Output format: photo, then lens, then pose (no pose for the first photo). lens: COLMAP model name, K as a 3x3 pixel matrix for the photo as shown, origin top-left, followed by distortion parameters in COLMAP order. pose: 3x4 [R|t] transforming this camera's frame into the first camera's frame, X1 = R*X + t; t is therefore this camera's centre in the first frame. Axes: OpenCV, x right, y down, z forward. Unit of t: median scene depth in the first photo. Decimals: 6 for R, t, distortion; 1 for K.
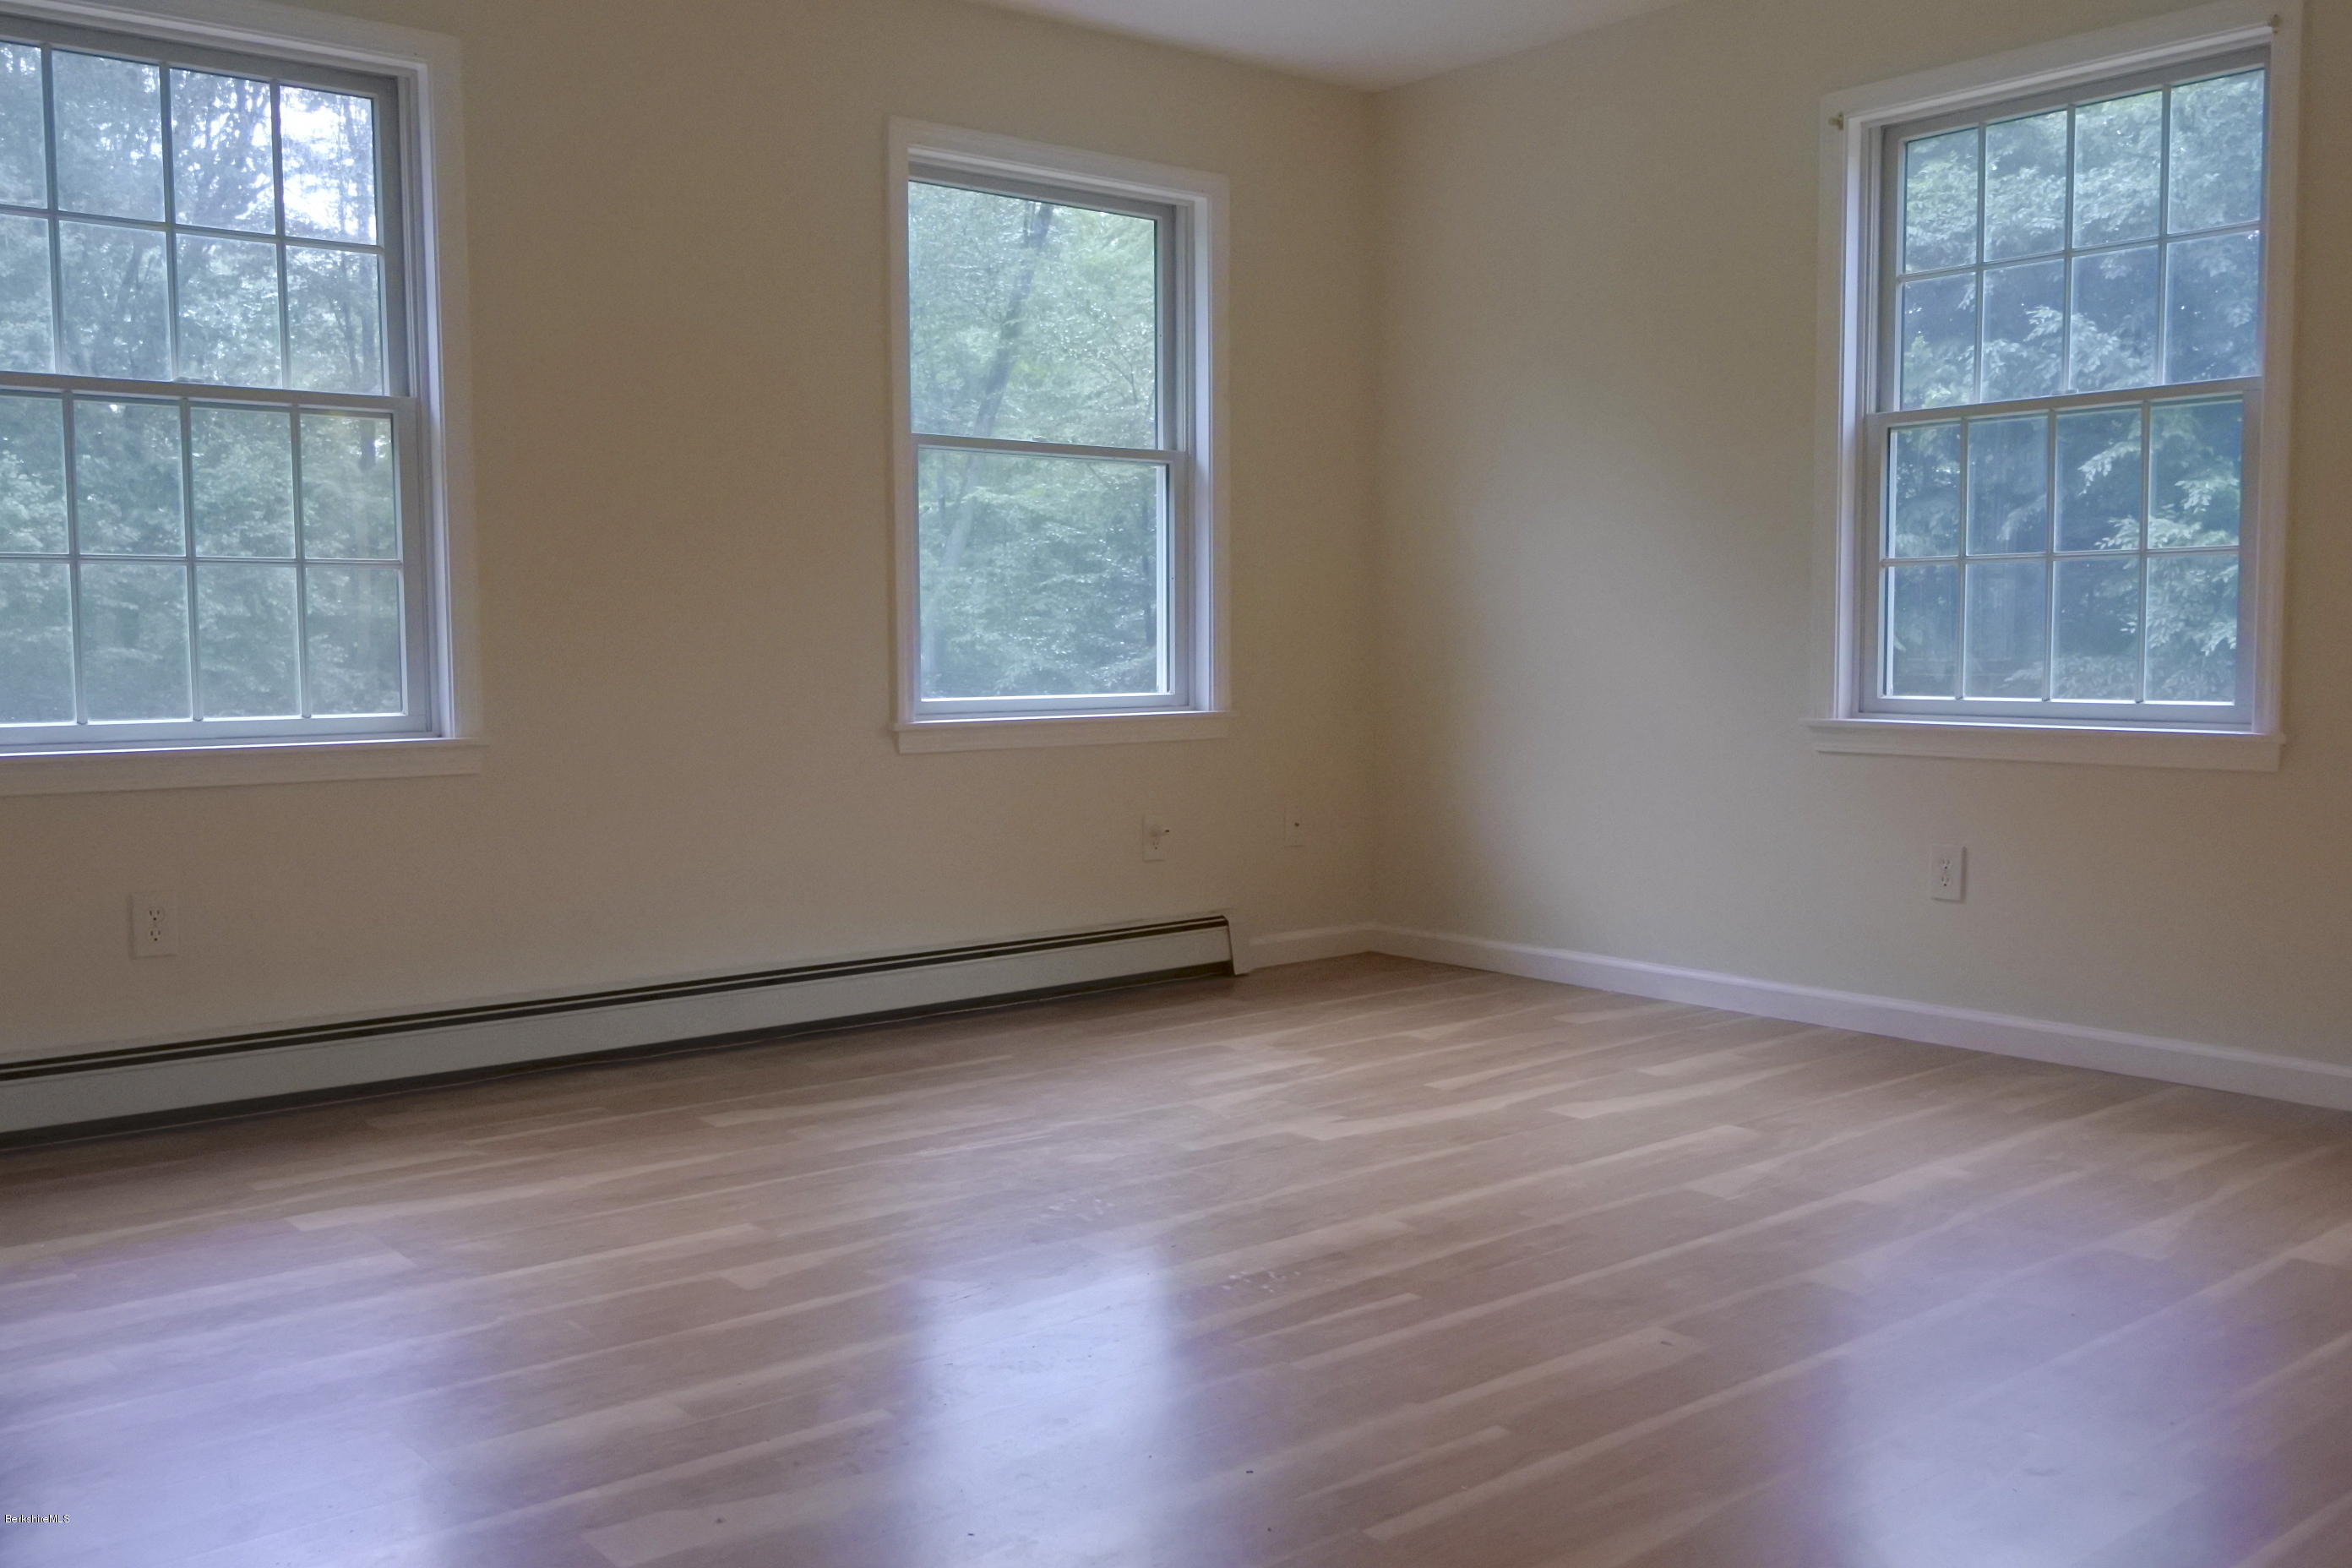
lens RADIAL K [[2078.0, 0, 1176.0], [0, 2078.0, 784.0], [0, 0, 1]] dist [-0.087636, 0.155348]
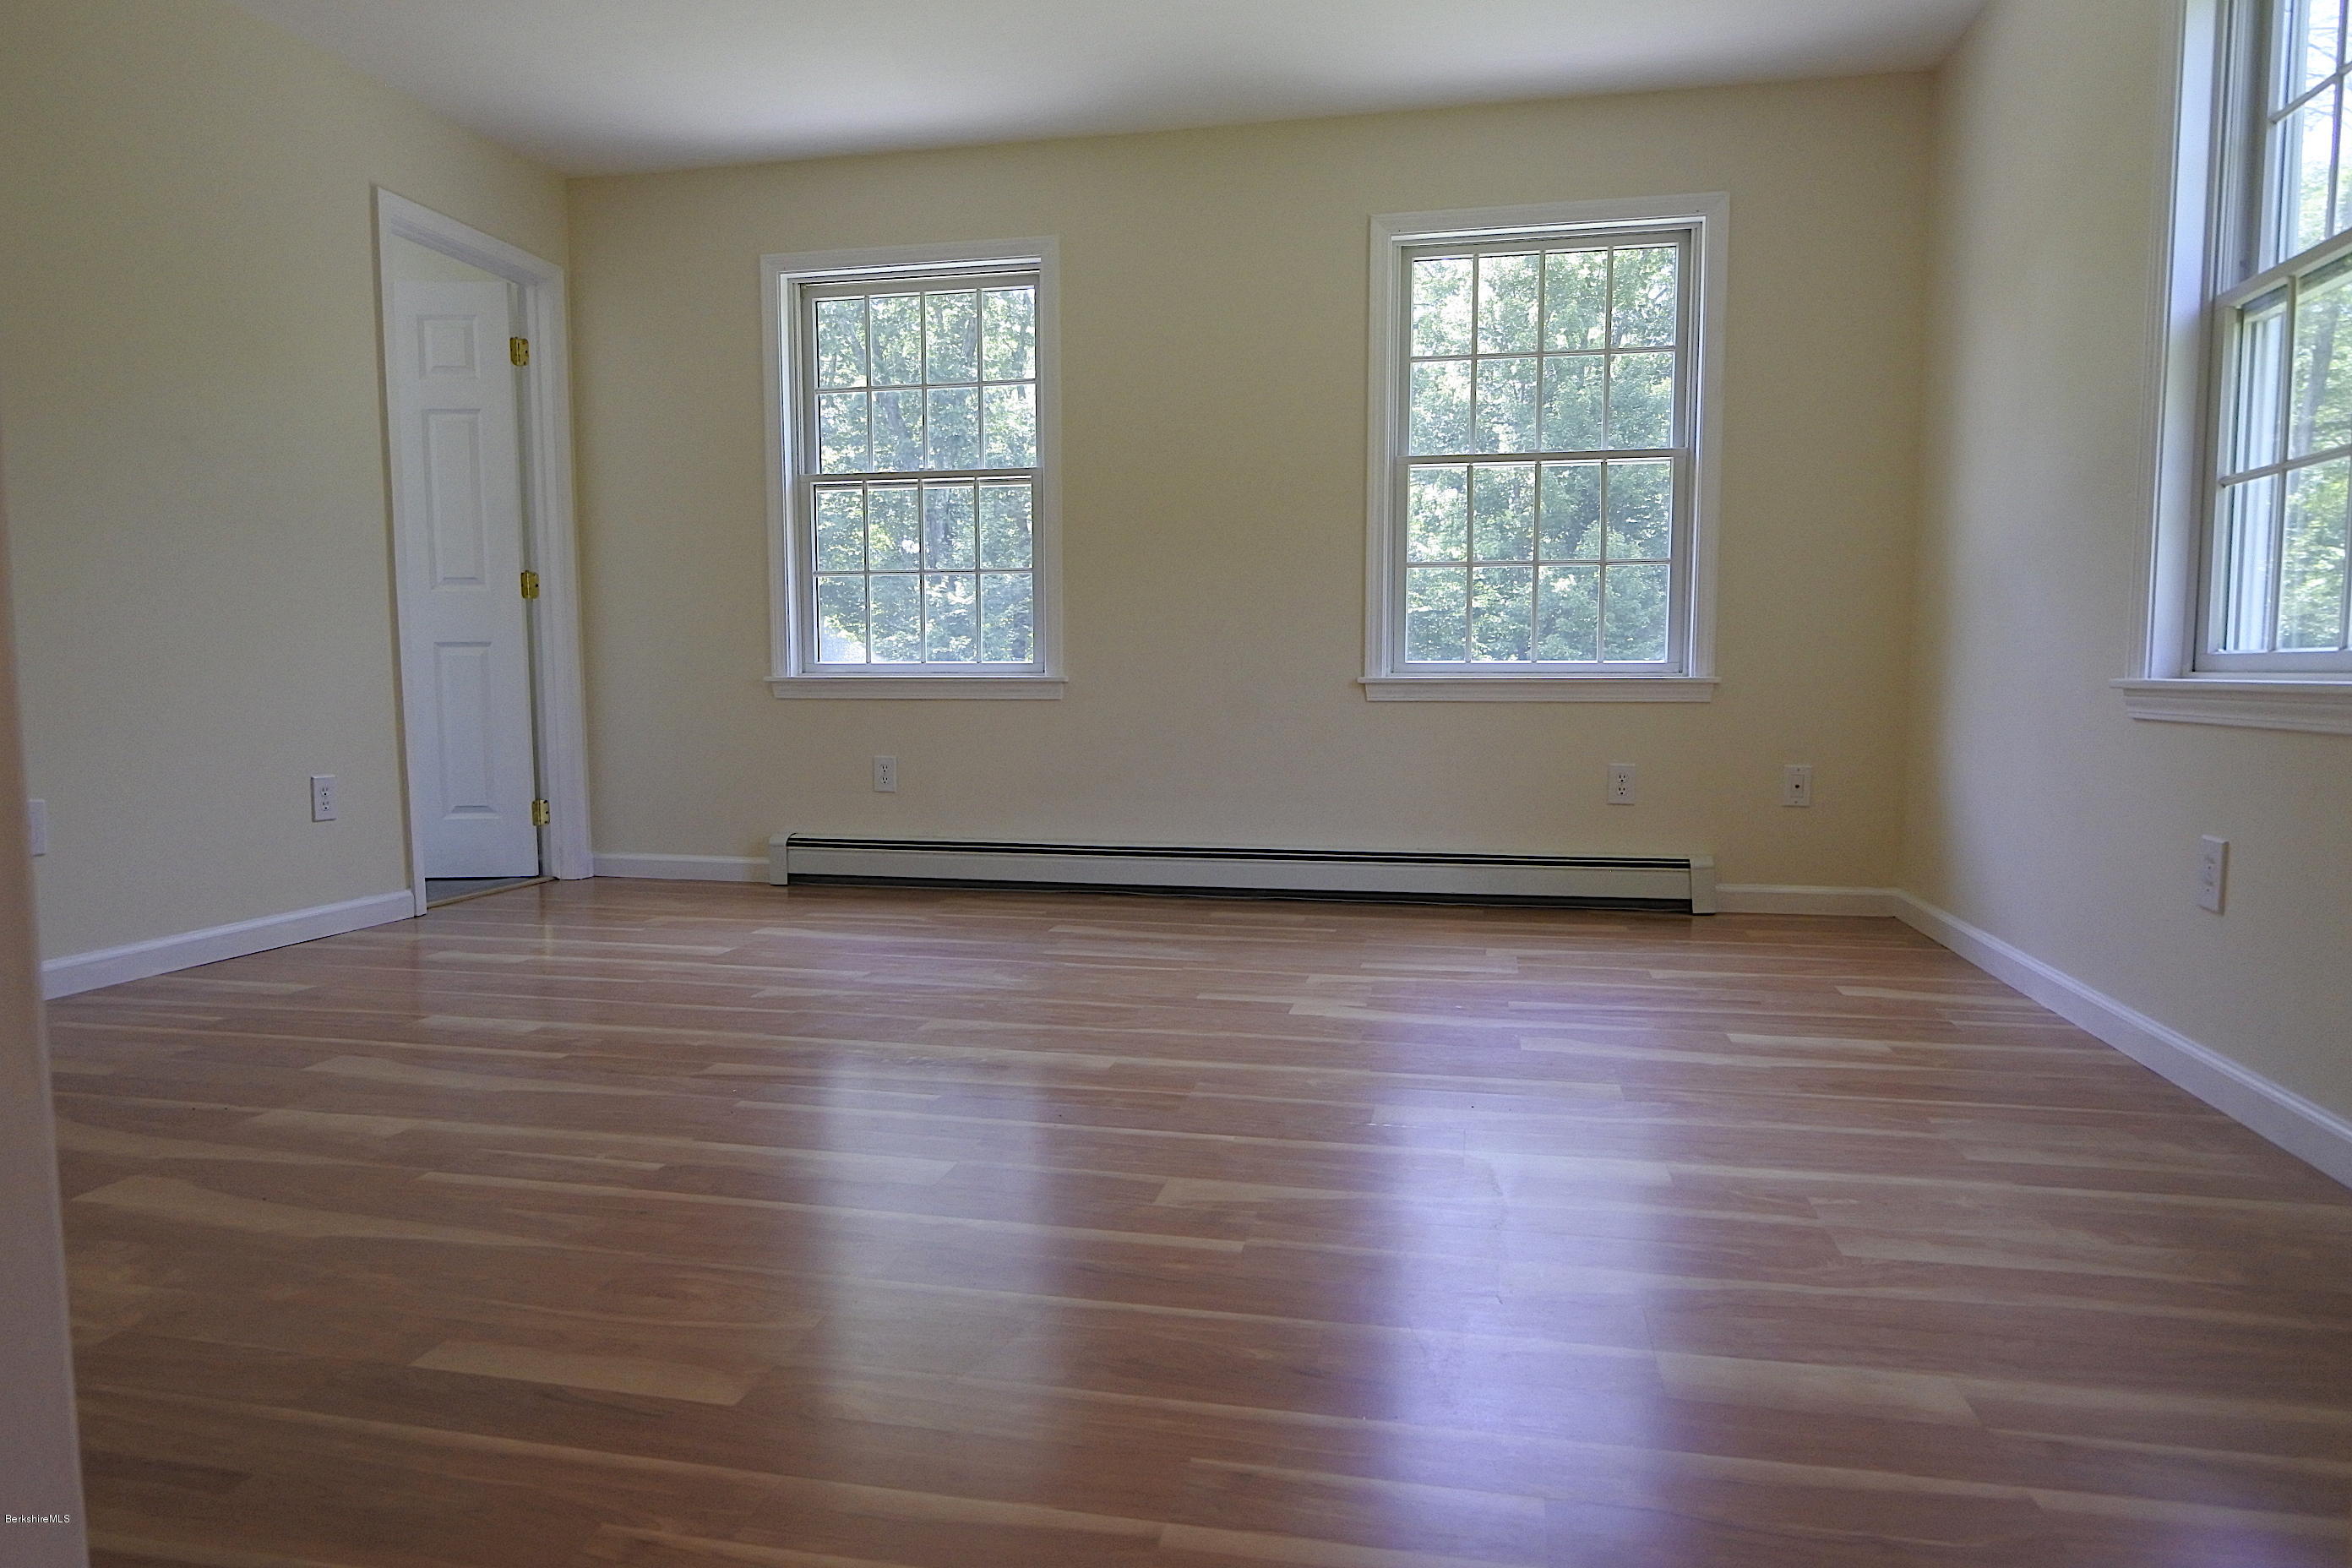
lens RADIAL K [[1440.9, 0, 1176.0], [0, 1440.9, 784.0], [0, 0, 1]] dist [-0.000387, -0.001728]
pose [[0.623095, 0.066543, -0.779310, 0.546505], [-0.059448, 0.997521, 0.037644, 0.011932], [0.779884, 0.022873, 0.625507, 0.358604]]
